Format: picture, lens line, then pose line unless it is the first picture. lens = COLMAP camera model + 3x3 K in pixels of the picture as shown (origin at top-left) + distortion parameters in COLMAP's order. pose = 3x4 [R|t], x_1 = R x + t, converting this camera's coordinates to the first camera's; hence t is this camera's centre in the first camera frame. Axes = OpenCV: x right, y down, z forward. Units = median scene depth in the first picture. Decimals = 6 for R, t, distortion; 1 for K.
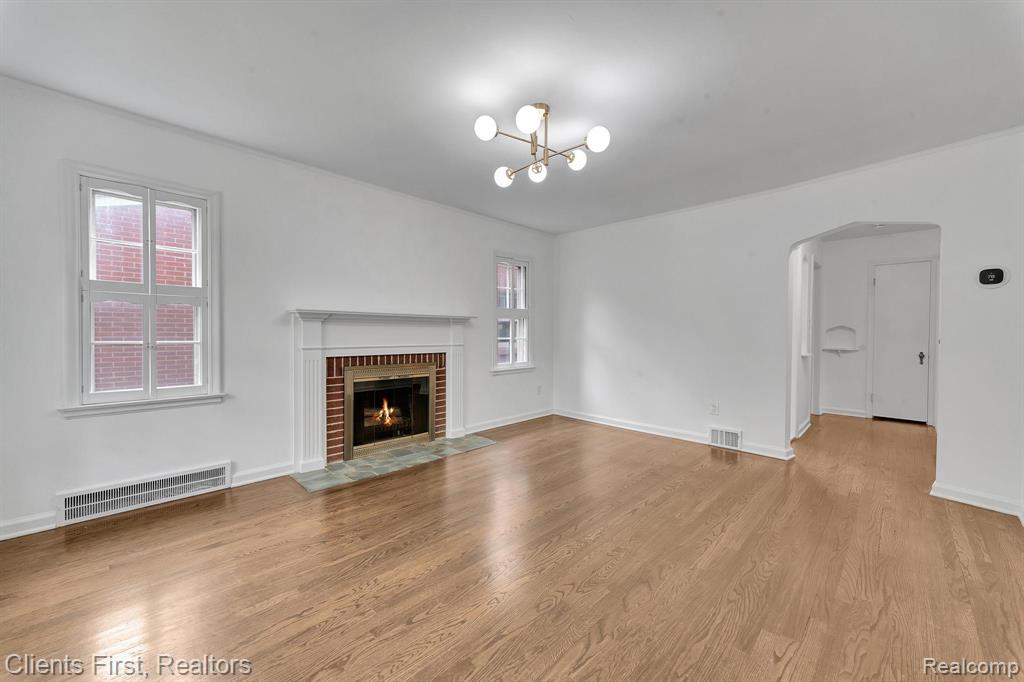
lens RADIAL K [[396.0, 0, 514.3], [0, 396.0, 339.3], [0, 0, 1]] dist [0.010677, -0.000269]
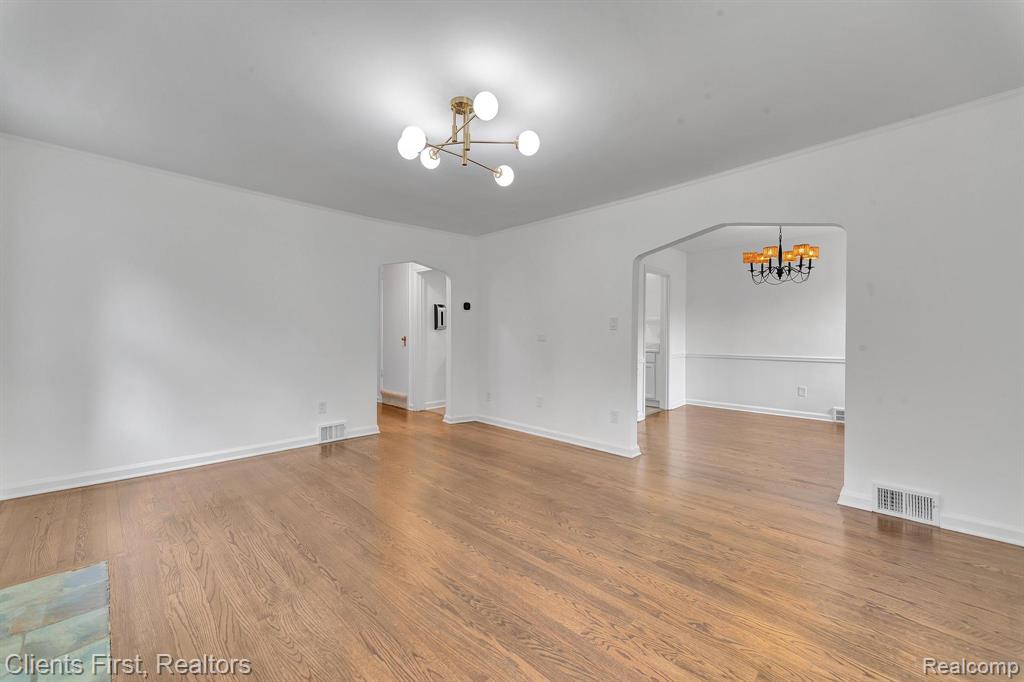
lens RADIAL K [[396.0, 0, 510.9], [0, 396.0, 336.6], [0, 0, 1]] dist [0.010677, -0.000269]
pose [[-0.000977, -0.005707, 0.999983, -0.605214], [0.010093, 0.999933, 0.005716, -0.009885], [-0.999949, 0.010099, -0.000919, 0.592408]]
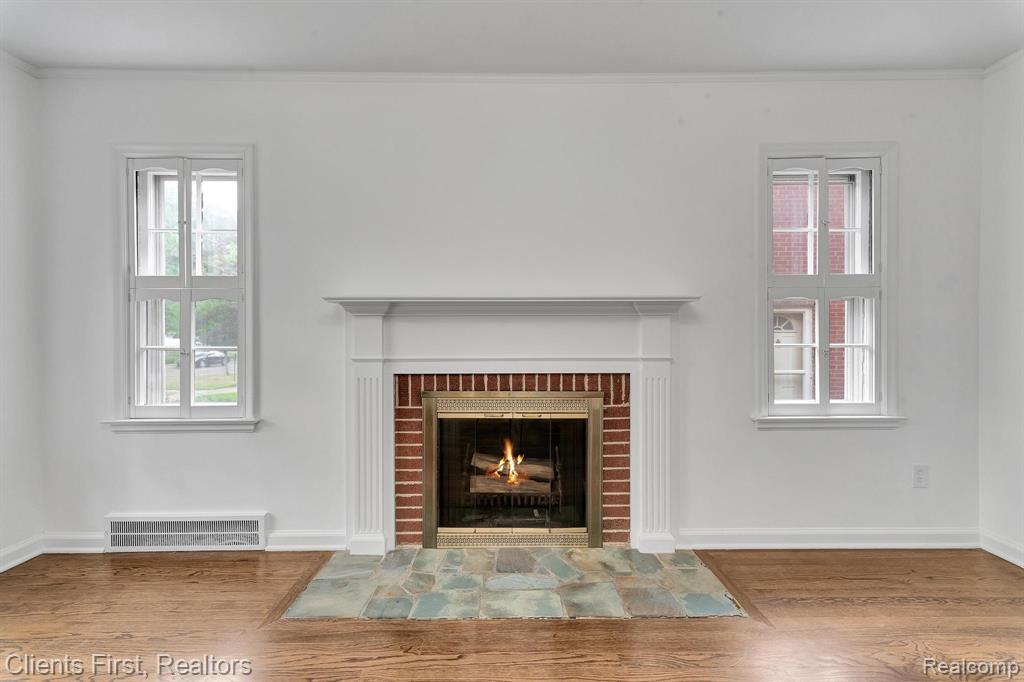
lens RADIAL K [[396.0, 0, 502.8], [0, 396.0, 344.8], [0, 0, 1]] dist [0.010677, -0.000269]
pose [[0.702584, 0.001109, -0.711600, 0.082482], [-0.004676, 0.999984, -0.003058, 0.000603], [0.711585, 0.005476, 0.702578, 0.649654]]
